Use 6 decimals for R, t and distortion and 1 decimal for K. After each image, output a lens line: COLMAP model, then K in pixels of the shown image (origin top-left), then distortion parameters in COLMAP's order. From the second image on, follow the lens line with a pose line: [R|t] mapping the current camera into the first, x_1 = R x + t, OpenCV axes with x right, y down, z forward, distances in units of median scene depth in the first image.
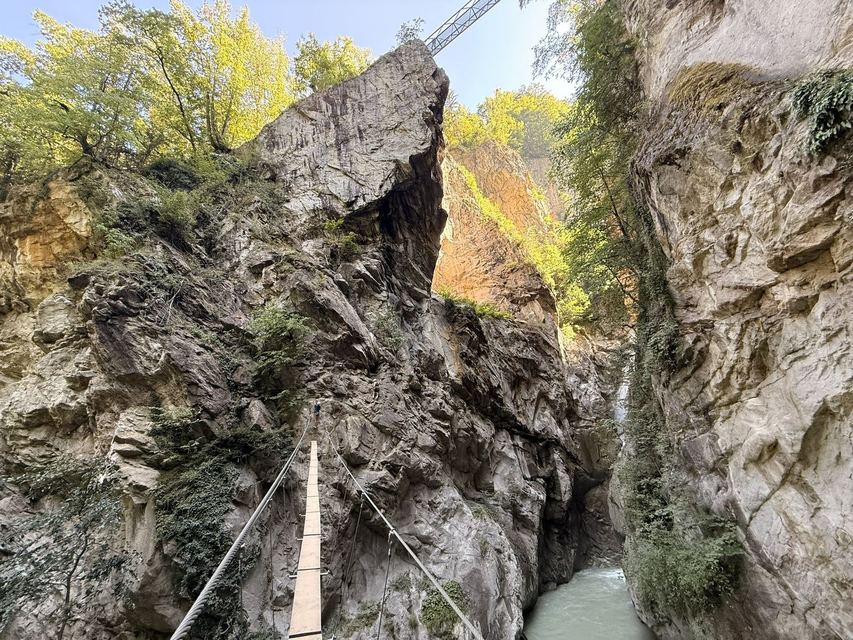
lens RADIAL K [[340.4, 0, 425.2], [0, 340.4, 318.7], [0, 0, 1]] dist [-0.000599, 0.000632]
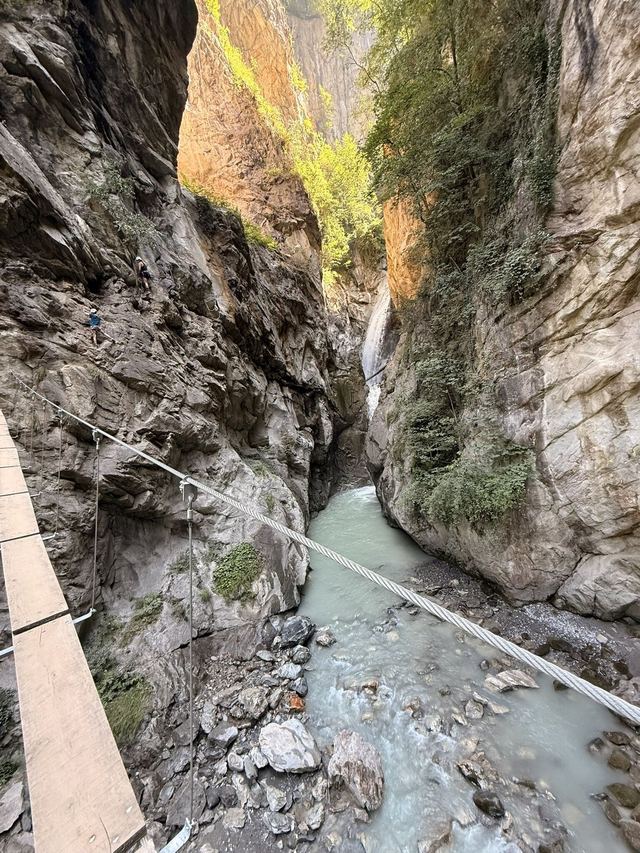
lens RADIAL K [[340.4, 0, 321.9], [0, 340.4, 425.0], [0, 0, 1]] dist [-0.000599, 0.000632]
pose [[0.892298, -0.097586, 0.440774, -0.087332], [-0.095071, 0.913842, 0.394783, 0.100477], [-0.441323, -0.394169, 0.806142, 0.273145]]
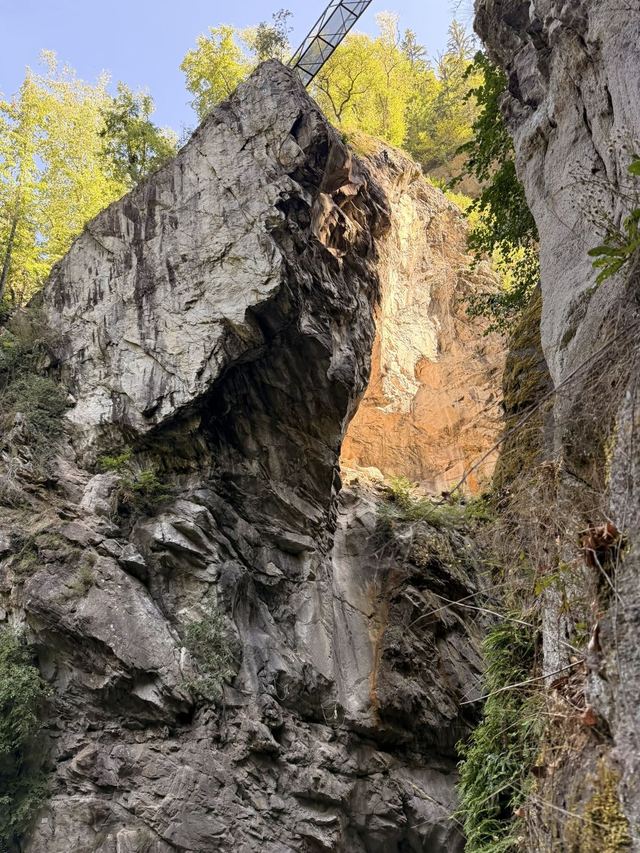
lens RADIAL K [[596.2, 0, 323.3], [0, 596.2, 424.6], [0, 0, 1]] dist [0.068686, -0.093148]
pose [[0.948463, -0.073529, -0.308238, 0.420950], [0.081743, 0.996558, 0.013800, -0.344588], [0.306162, -0.038285, 0.951209, 0.129177]]
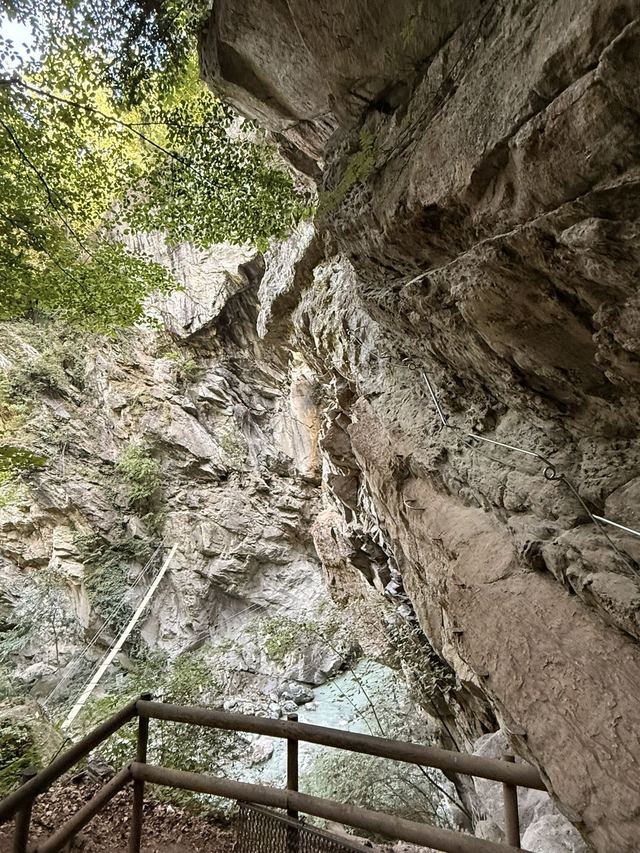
lens RADIAL K [[485.5, 0, 318.4], [0, 485.5, 422.6], [0, 0, 1]] dist [0.000212, -0.001806]
pose [[0.974975, -0.010819, -0.222051, 0.561999], [0.087590, 0.936719, 0.338947, -0.596511], [0.204332, -0.349914, 0.914226, -0.434733]]
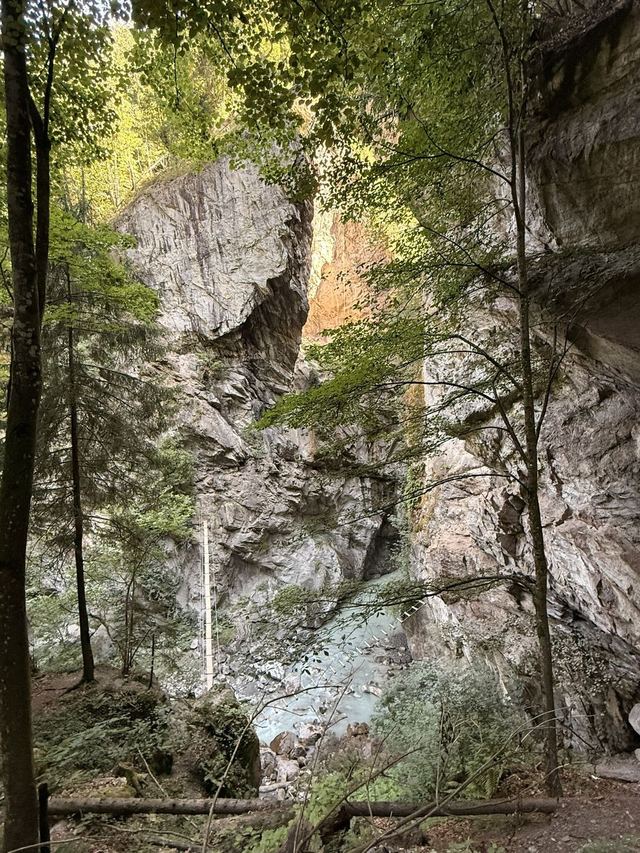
lens RADIAL K [[440.1, 0, 323.5], [0, 440.1, 426.4], [0, 0, 1]] dist [0.004084, -0.001912]
pose [[0.998842, 0.039492, -0.027483, 0.224703], [-0.023118, 0.894877, 0.445714, -0.807998], [0.042196, -0.444563, 0.894753, -0.531659]]
